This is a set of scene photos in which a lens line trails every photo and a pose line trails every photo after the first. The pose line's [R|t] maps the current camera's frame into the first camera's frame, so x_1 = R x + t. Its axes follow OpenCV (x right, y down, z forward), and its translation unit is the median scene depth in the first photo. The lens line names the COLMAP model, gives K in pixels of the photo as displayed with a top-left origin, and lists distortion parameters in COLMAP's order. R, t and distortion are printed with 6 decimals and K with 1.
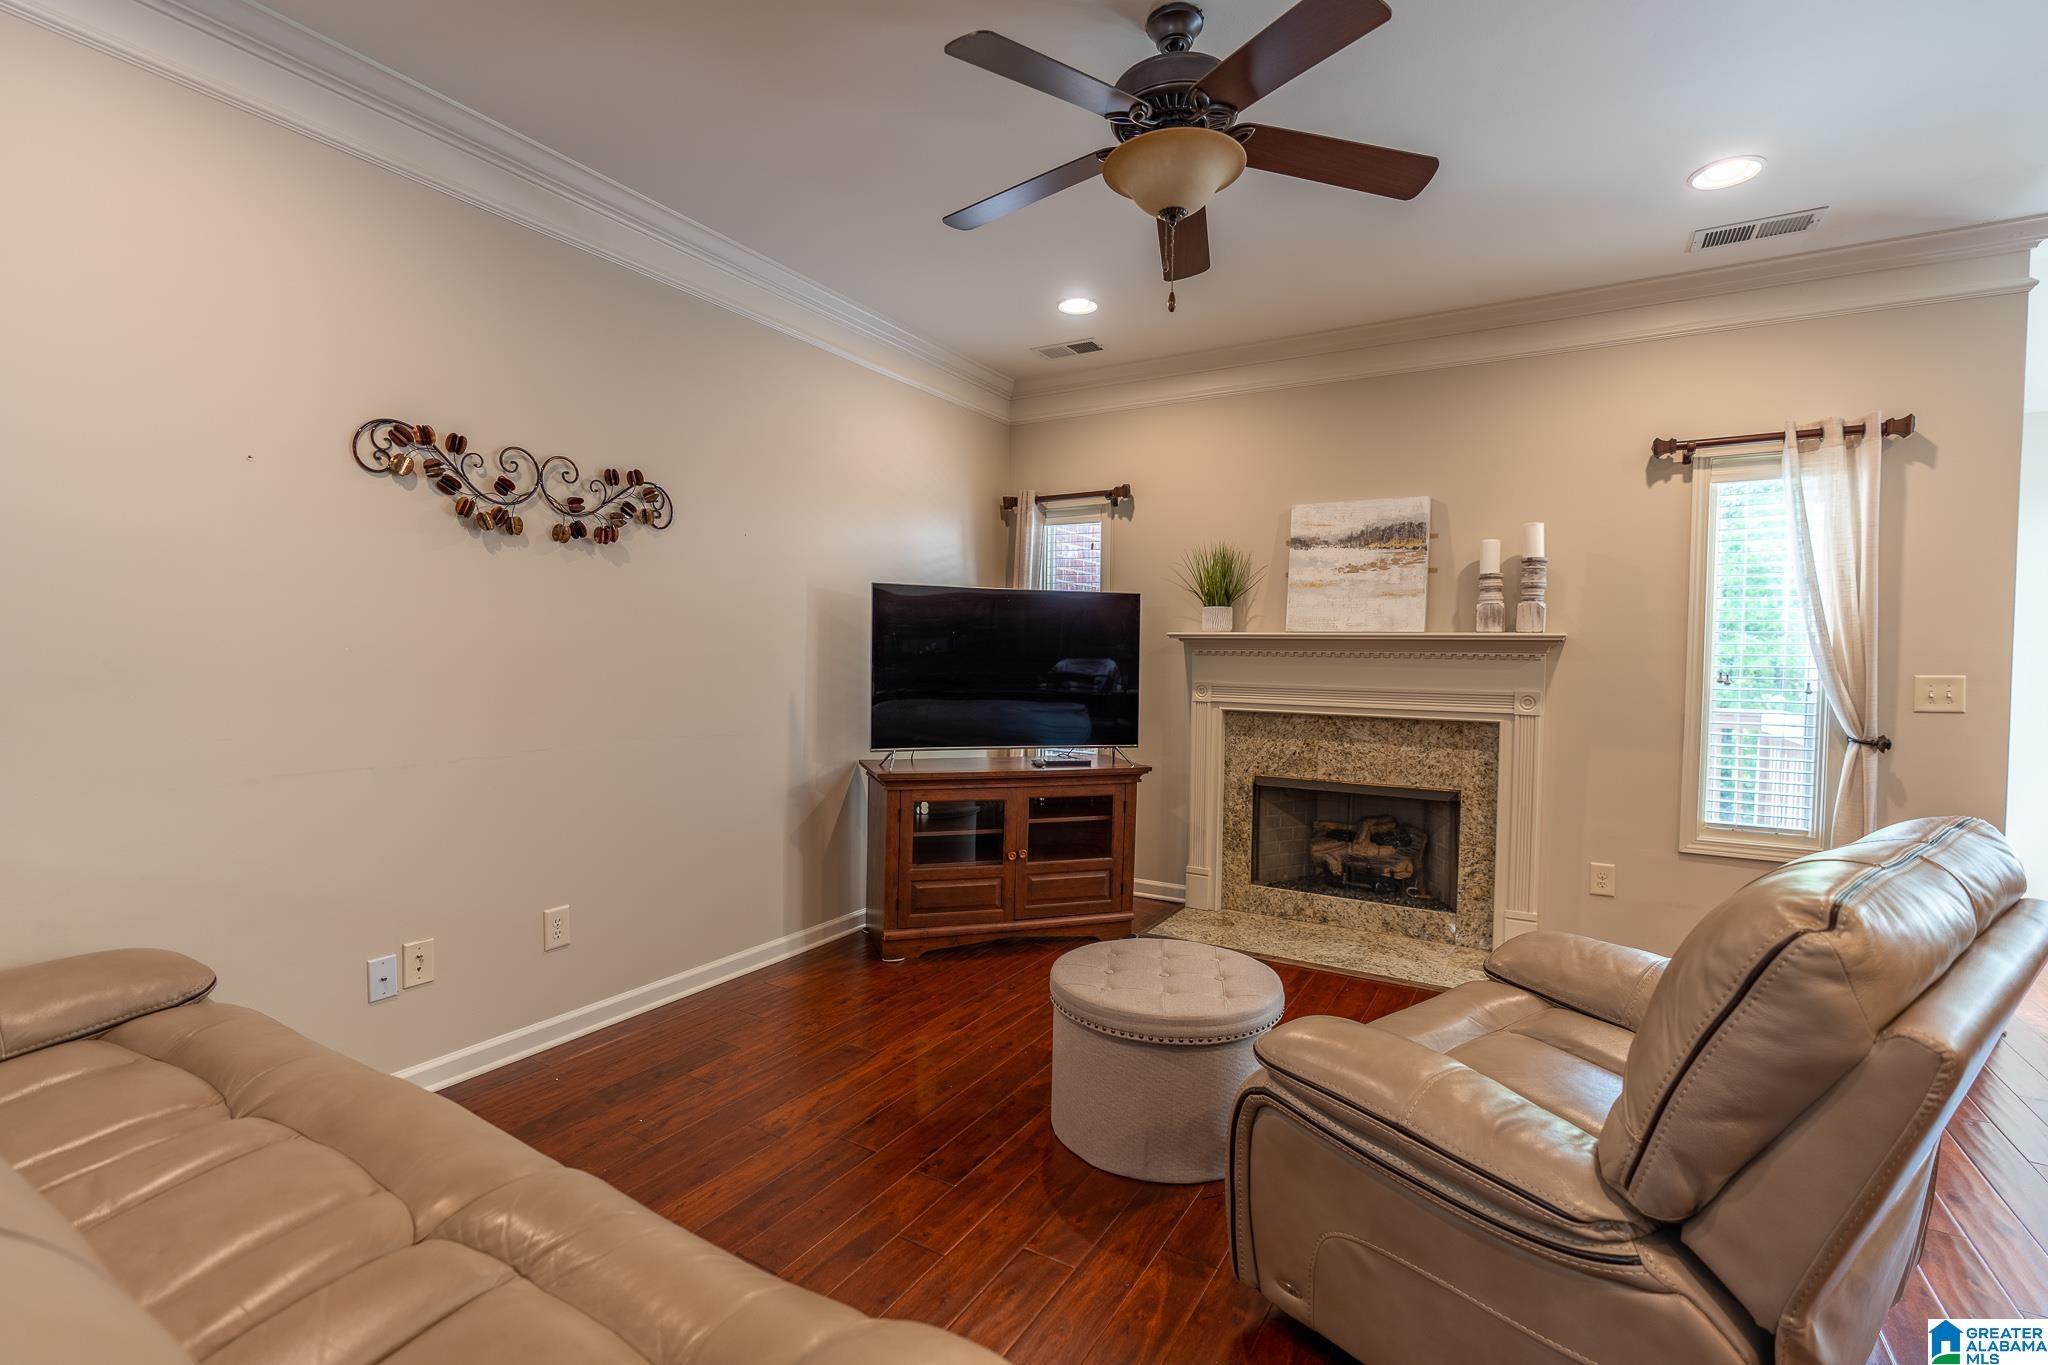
lens RADIAL K [[927.5, 0, 1024.0], [0, 927.5, 682.5], [0, 0, 1]] dist [-0.002116, 0.001556]
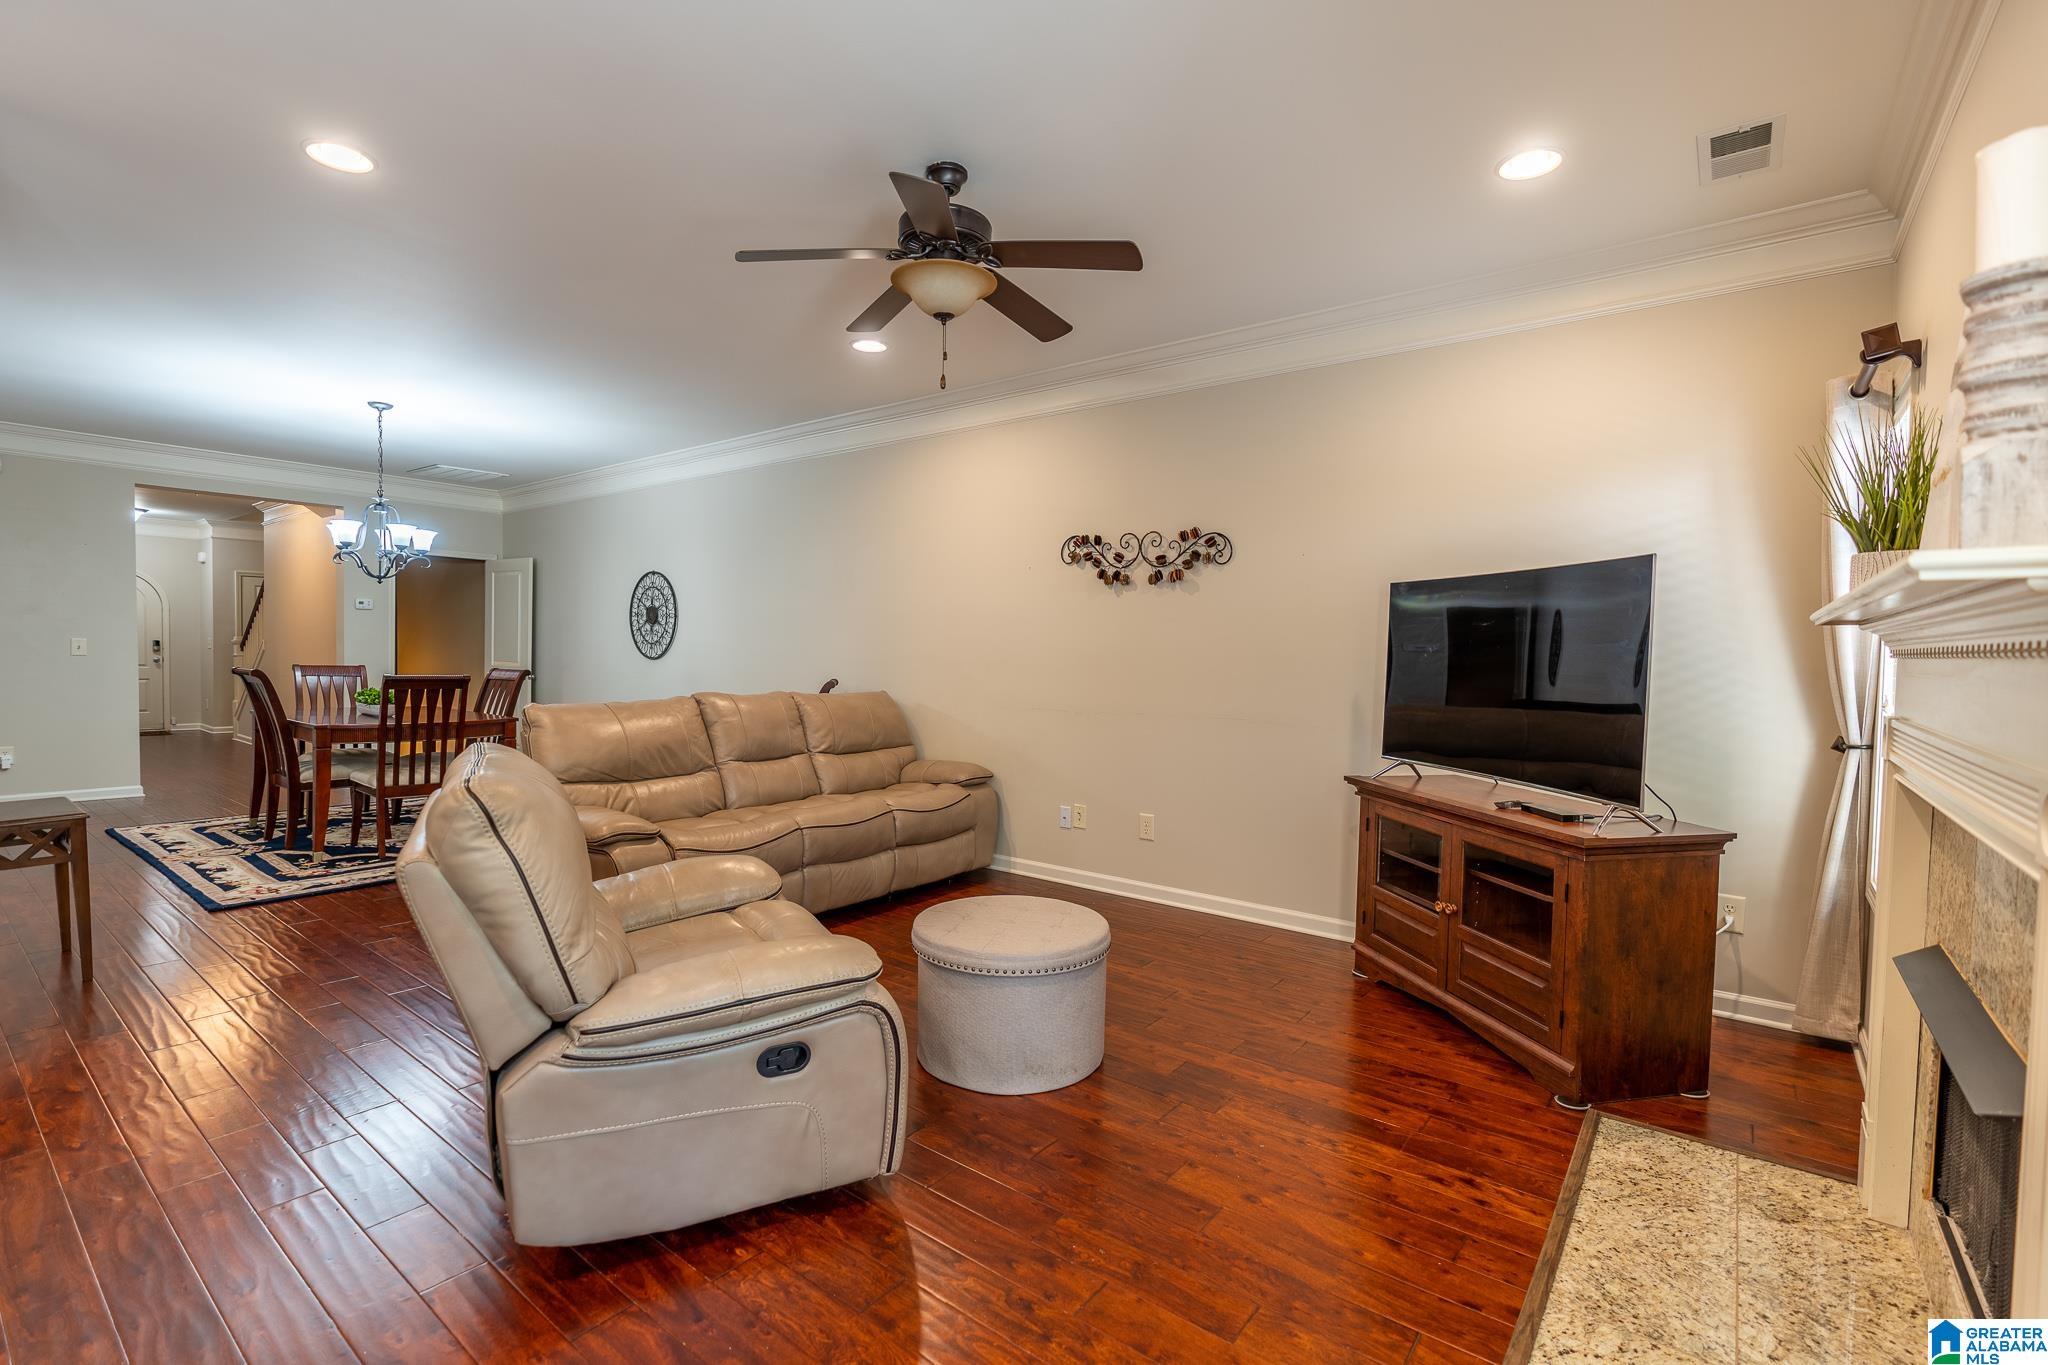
lens RADIAL K [[913.0, 0, 1020.5], [0, 913.0, 685.8], [0, 0, 1]] dist [-0.008321, 0.003373]
pose [[-0.122128, 0.022412, -0.992261, 0.839873], [-0.049120, 0.998383, 0.028596, -0.009489], [0.991298, 0.052232, -0.120830, 0.750786]]
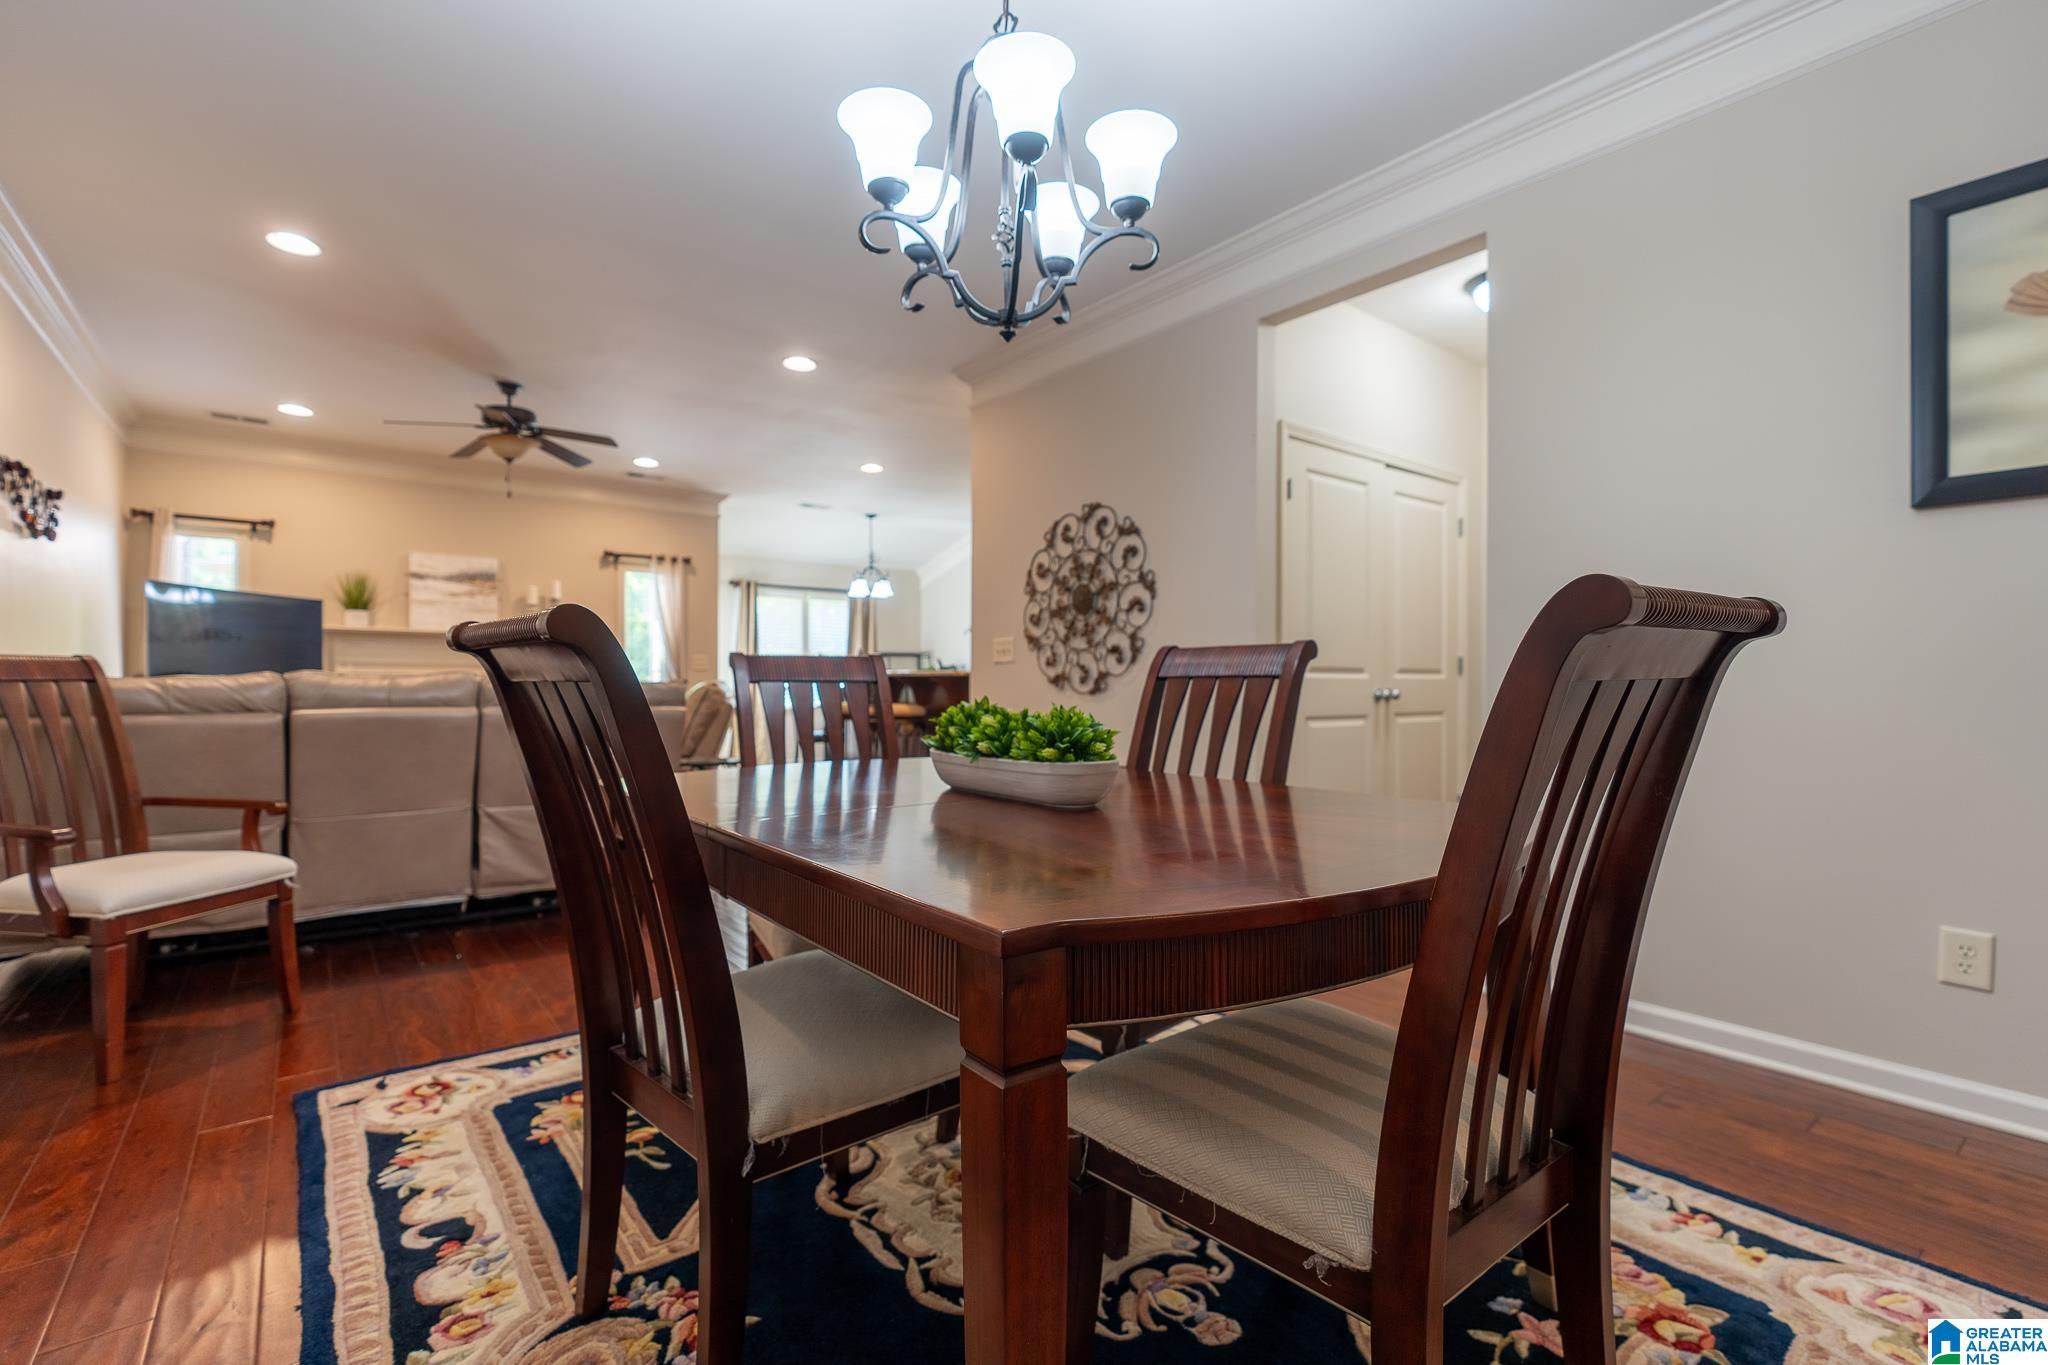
lens RADIAL K [[913.0, 0, 1020.5], [0, 913.0, 685.8], [0, 0, 1]] dist [-0.008321, 0.003373]
pose [[0.350115, -0.012601, 0.936622, -0.974741], [0.029213, 0.999570, 0.002528, 0.083863], [-0.936251, 0.026476, 0.350332, -0.660195]]
